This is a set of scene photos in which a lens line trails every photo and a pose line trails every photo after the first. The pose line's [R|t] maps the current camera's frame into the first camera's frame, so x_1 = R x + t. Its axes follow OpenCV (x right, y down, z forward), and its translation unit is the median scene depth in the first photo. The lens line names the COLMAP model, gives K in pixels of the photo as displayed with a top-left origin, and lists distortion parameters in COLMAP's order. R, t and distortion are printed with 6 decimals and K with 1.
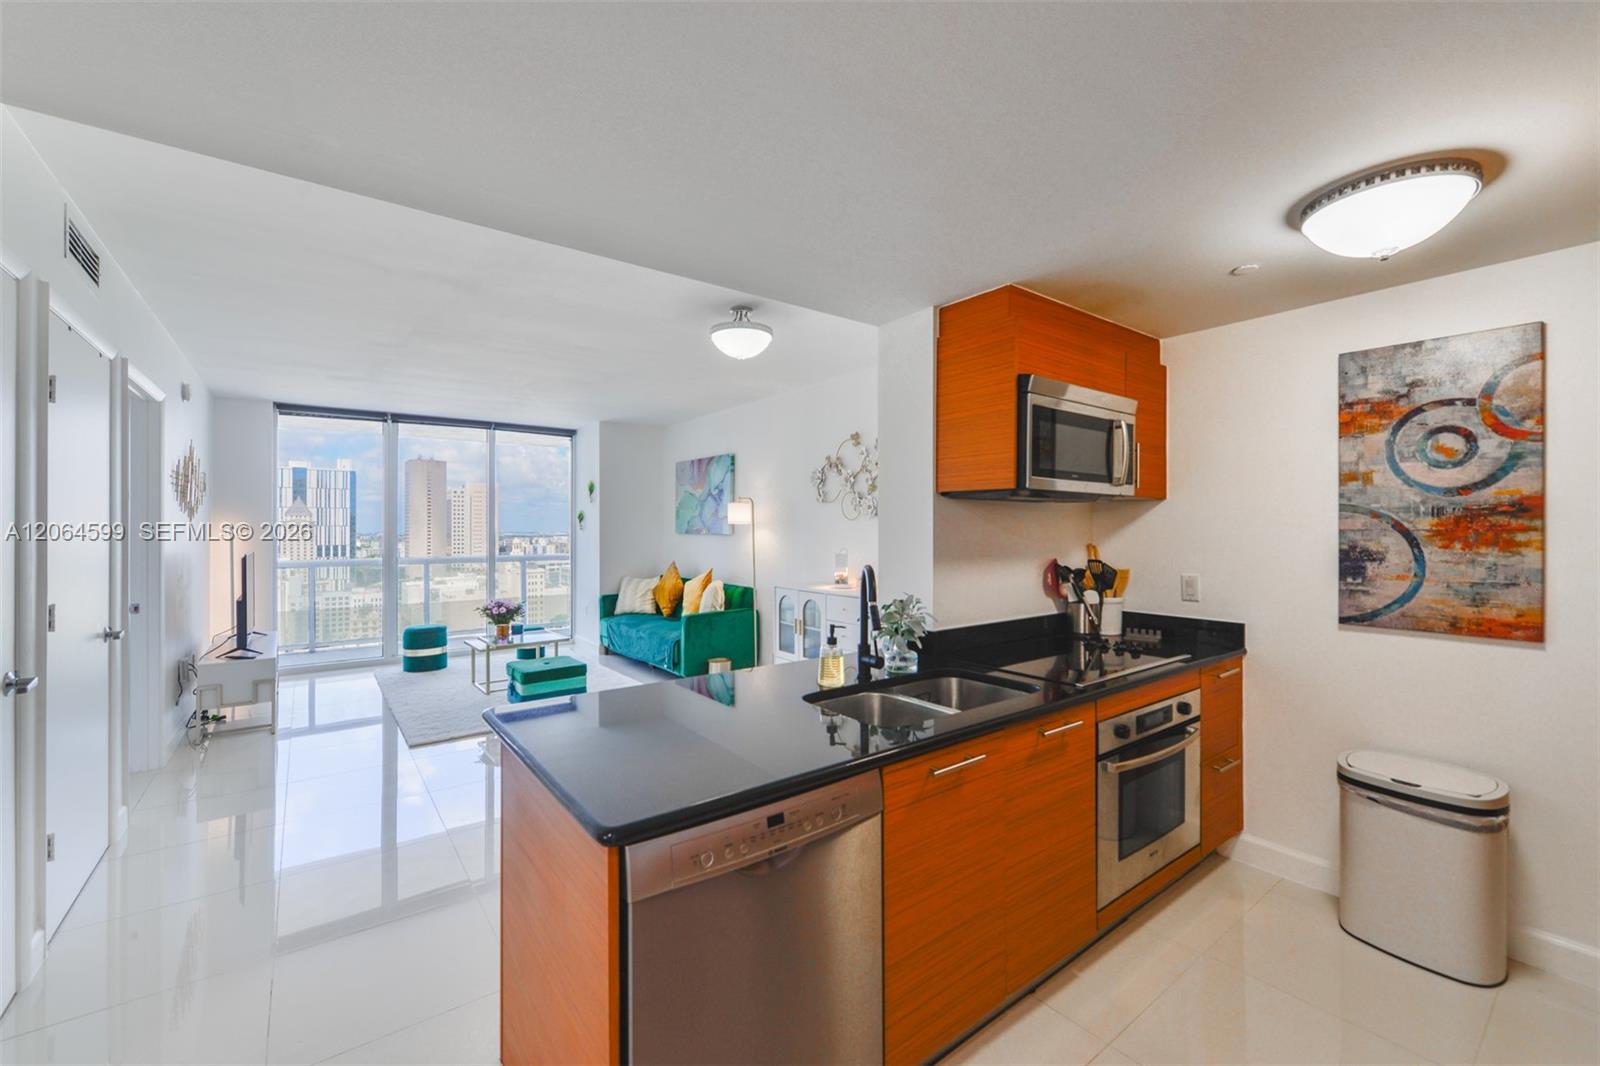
lens RADIAL K [[632.0, 0, 788.2], [0, 632.0, 531.2], [0, 0, 1]] dist [0.001413, -0.000093]
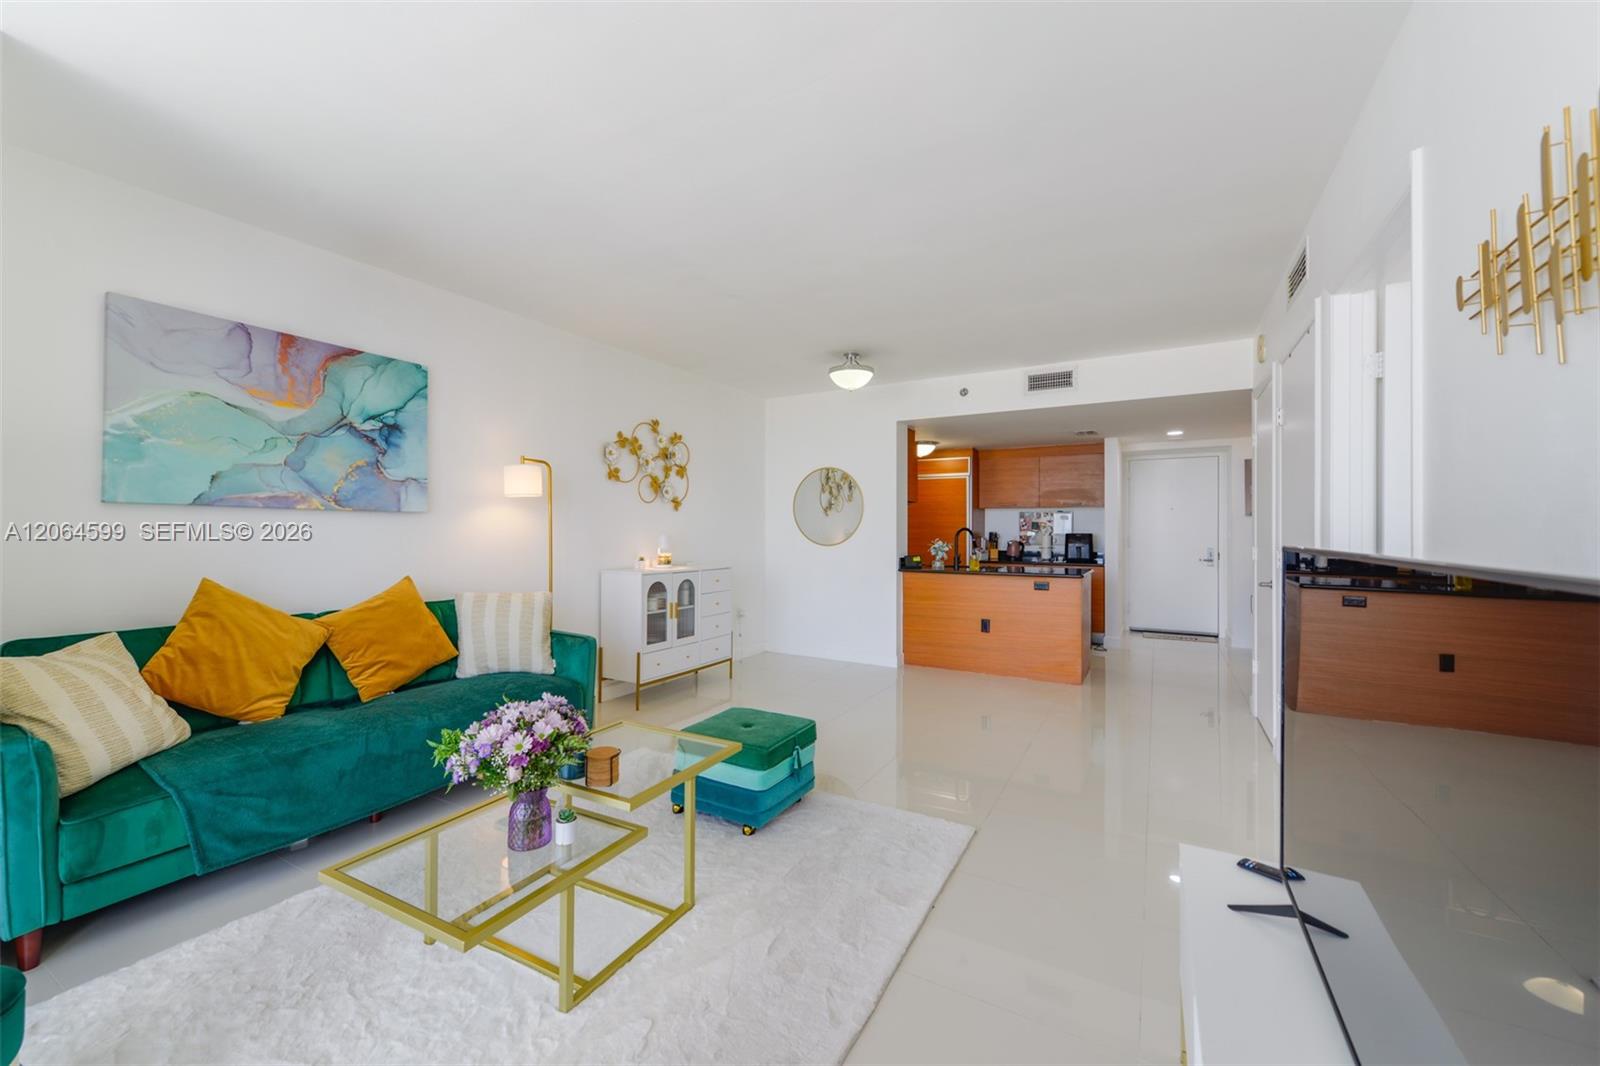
lens RADIAL K [[632.0, 0, 793.4], [0, 632.0, 527.4], [0, 0, 1]] dist [0.001413, -0.000093]
pose [[-0.394294, 0.005829, 0.918966, -0.730757], [0.000301, 0.999981, -0.006213, 0.022171], [-0.918985, -0.002173, -0.394288, 0.928568]]
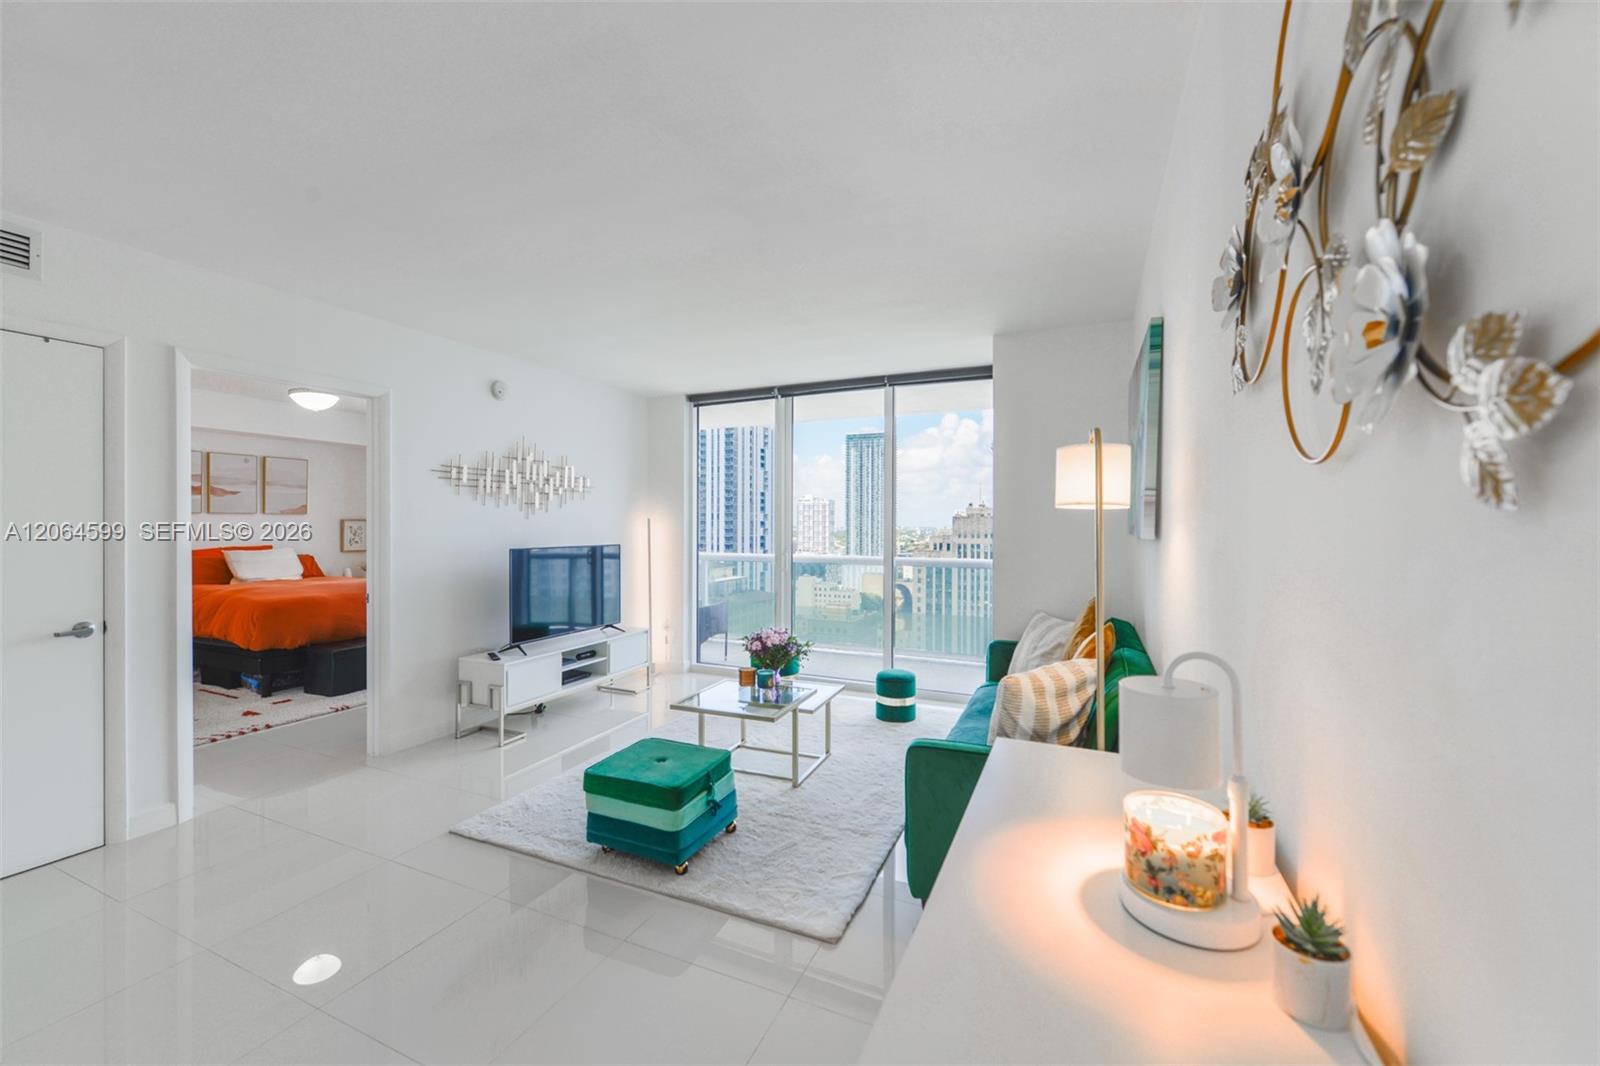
lens RADIAL K [[632.0, 0, 791.5], [0, 632.0, 524.7], [0, 0, 1]] dist [0.001413, -0.000093]
pose [[0.482456, 0.003265, -0.875914, 0.131567], [-0.006824, 0.999977, -0.000032, -0.001802], [0.875893, 0.005992, 0.482467, 0.644870]]
